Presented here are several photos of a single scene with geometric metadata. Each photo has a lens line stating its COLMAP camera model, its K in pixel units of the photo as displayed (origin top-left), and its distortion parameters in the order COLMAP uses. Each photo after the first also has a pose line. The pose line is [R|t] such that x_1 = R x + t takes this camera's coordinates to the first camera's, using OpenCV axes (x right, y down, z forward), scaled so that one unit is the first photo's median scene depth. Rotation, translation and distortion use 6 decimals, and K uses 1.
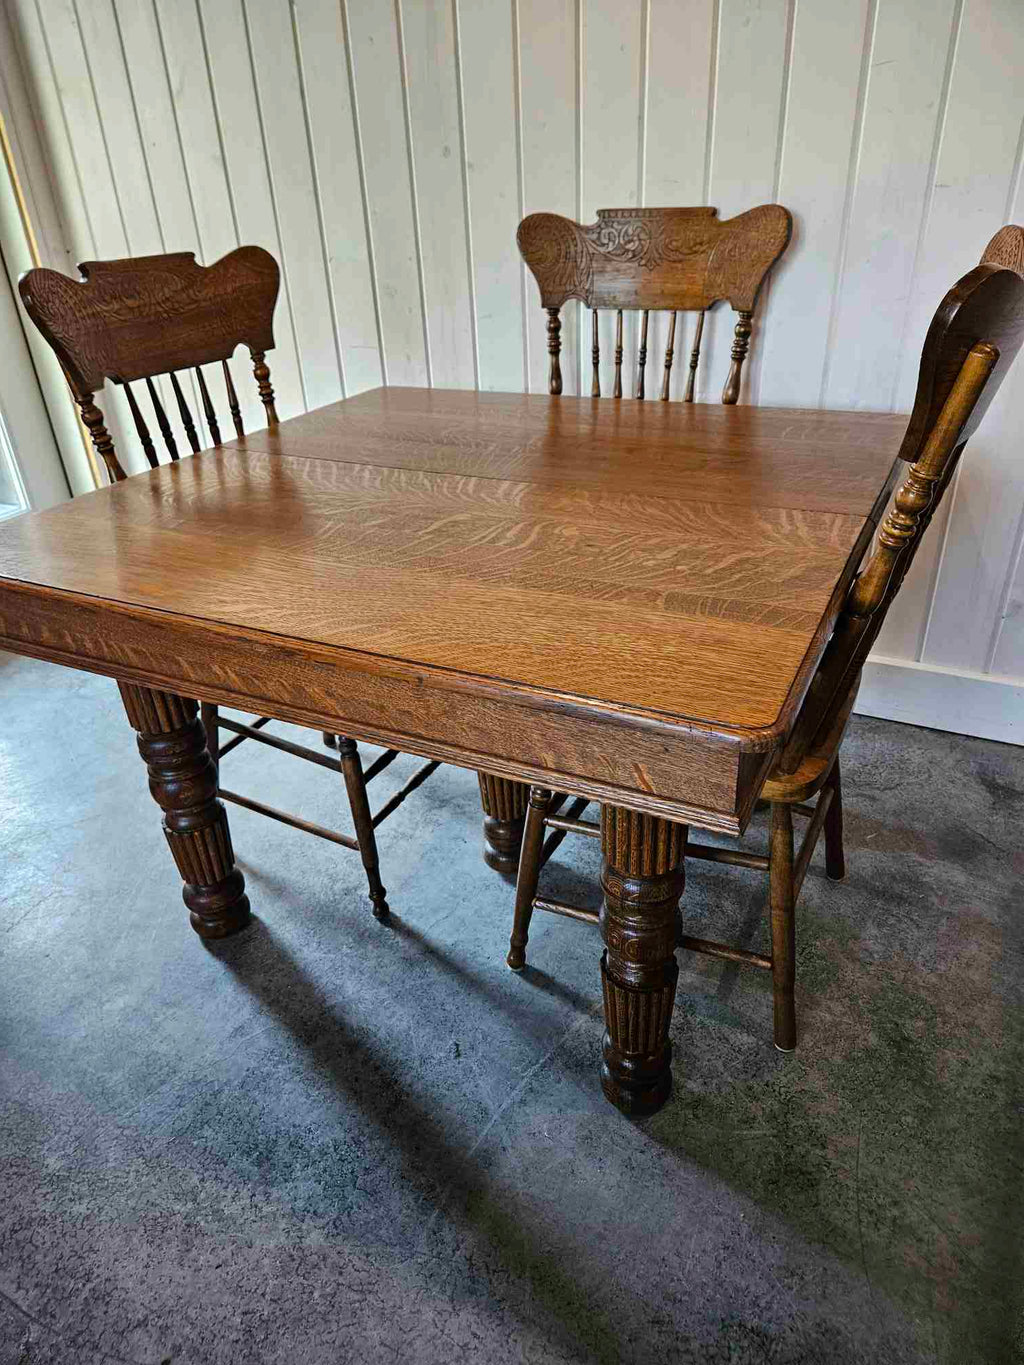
lens RADIAL K [[909.6, 0, 496.9], [0, 909.6, 677.1], [0, 0, 1]] dist [0.059682, -0.051651]
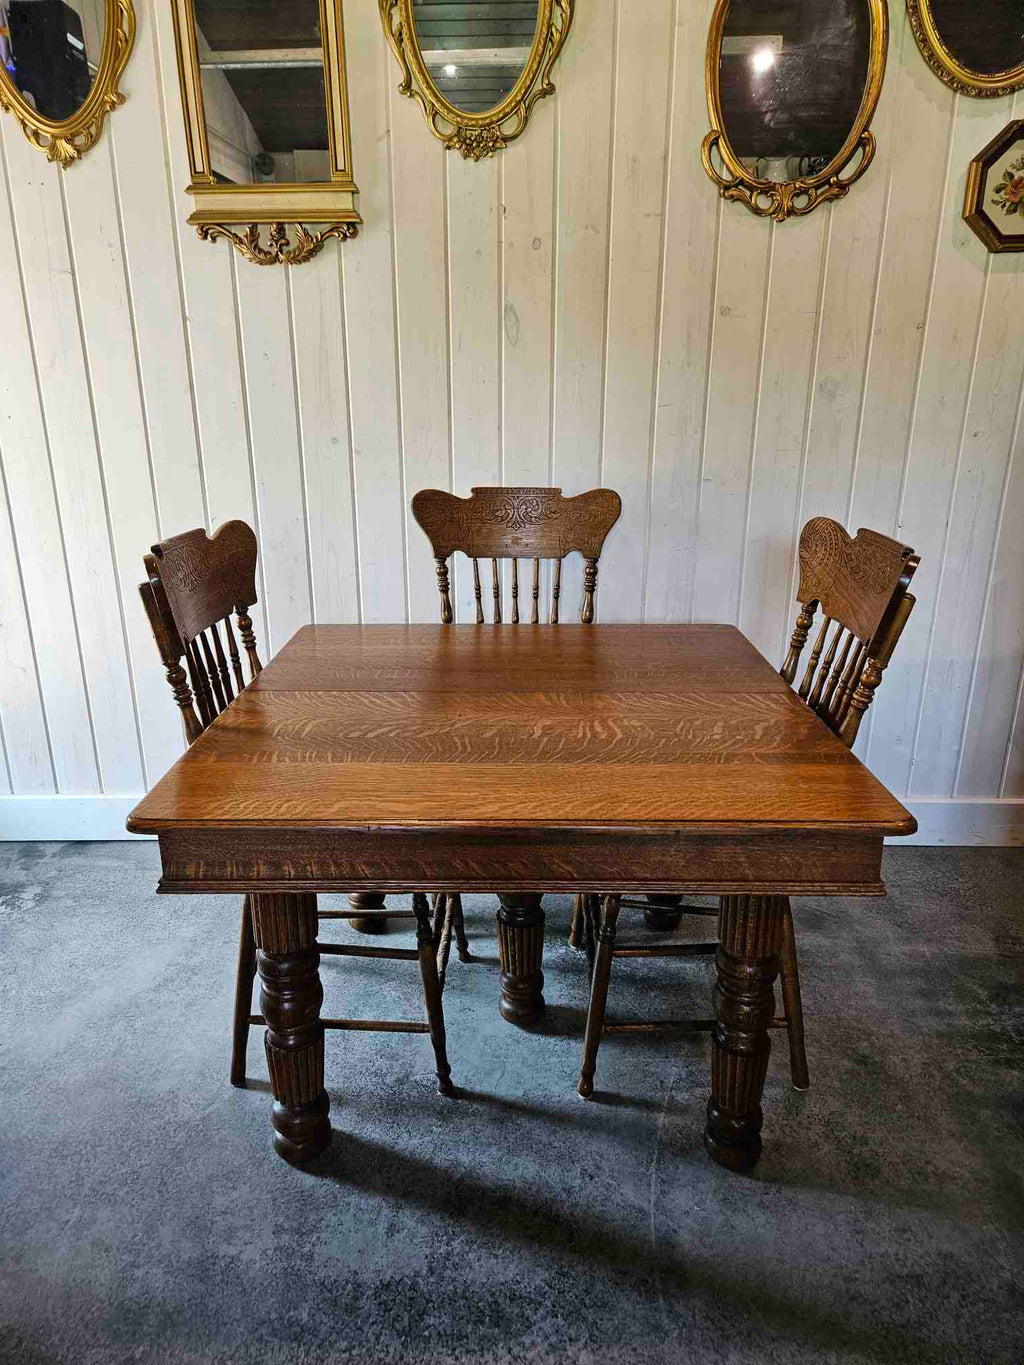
lens RADIAL K [[909.6, 0, 506.5], [0, 909.6, 666.6], [0, 0, 1]] dist [0.059682, -0.051651]
pose [[0.893814, -0.085776, 0.440158, -0.517384], [0.180837, 0.967133, -0.178749, -0.022372], [-0.410359, 0.239365, 0.879949, -0.122624]]
